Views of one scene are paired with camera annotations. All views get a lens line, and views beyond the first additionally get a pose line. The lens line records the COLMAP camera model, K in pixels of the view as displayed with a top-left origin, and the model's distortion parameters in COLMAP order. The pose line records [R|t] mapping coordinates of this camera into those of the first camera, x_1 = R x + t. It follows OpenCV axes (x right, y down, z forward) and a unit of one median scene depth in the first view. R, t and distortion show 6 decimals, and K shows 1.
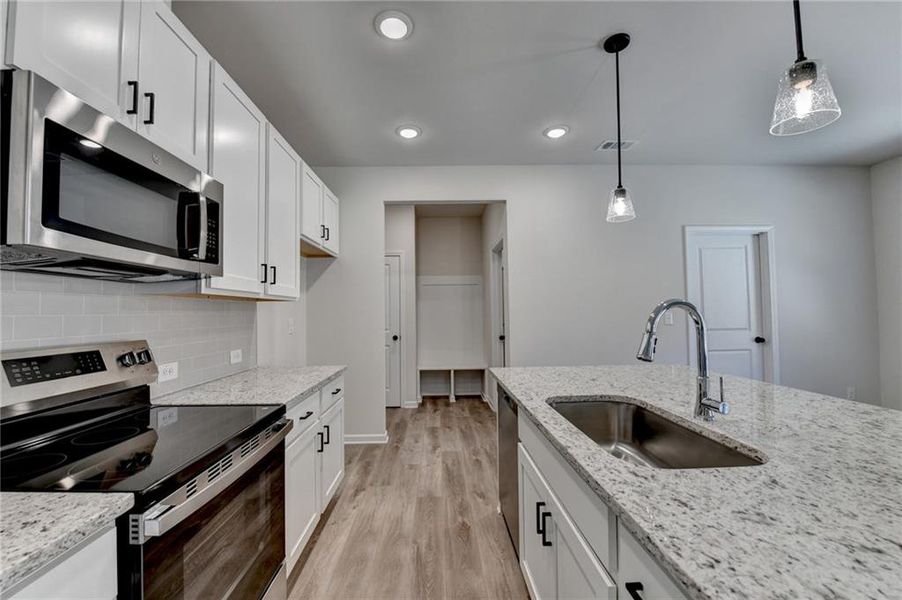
lens RADIAL K [[370.7, 0, 447.3], [0, 370.7, 303.3], [0, 0, 1]] dist [-0.015672, -0.001940]
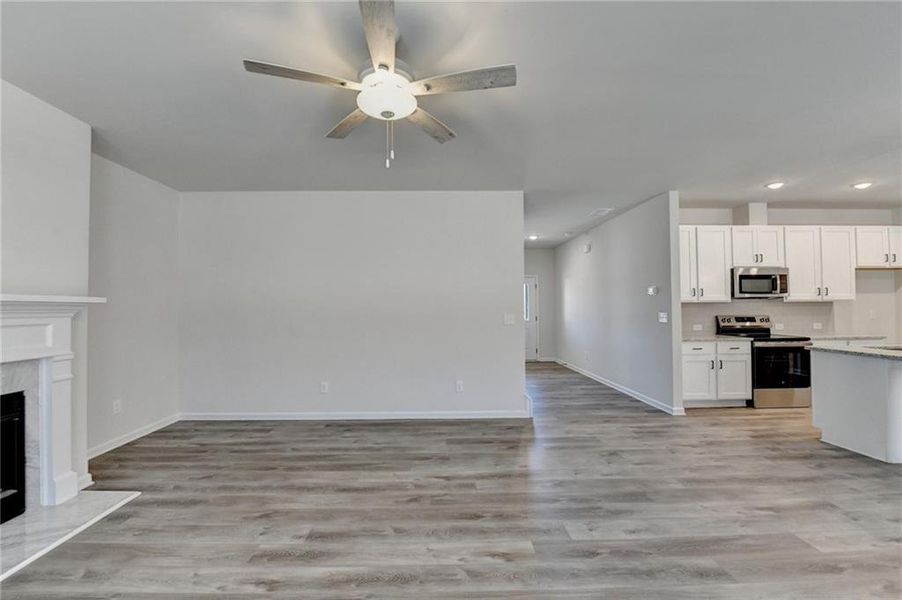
lens RADIAL K [[361.1, 0, 443.3], [0, 361.1, 300.7], [0, 0, 1]] dist [-0.014178, -0.002137]
pose [[-0.011920, -0.009240, -0.999886, 2.413252], [0.031780, 0.999449, -0.009615, -0.096583], [0.999424, -0.031891, -0.011620, -1.899936]]
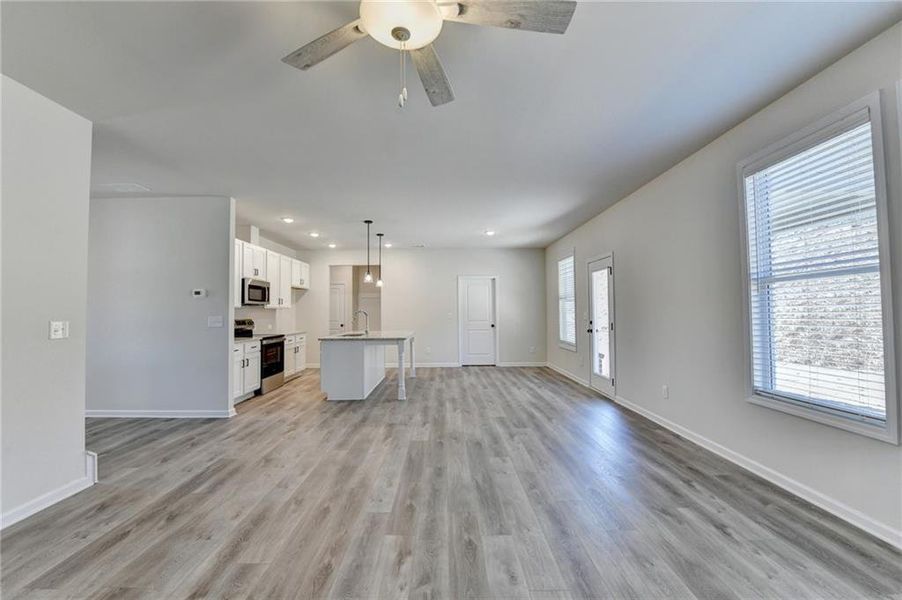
lens RADIAL K [[361.1, 0, 440.1], [0, 361.1, 298.9], [0, 0, 1]] dist [-0.014178, -0.002137]
pose [[0.999329, 0.002111, -0.036566, 1.410318], [-0.002627, 0.999898, -0.014072, -0.076266], [0.036532, 0.014159, 0.999232, -2.883847]]
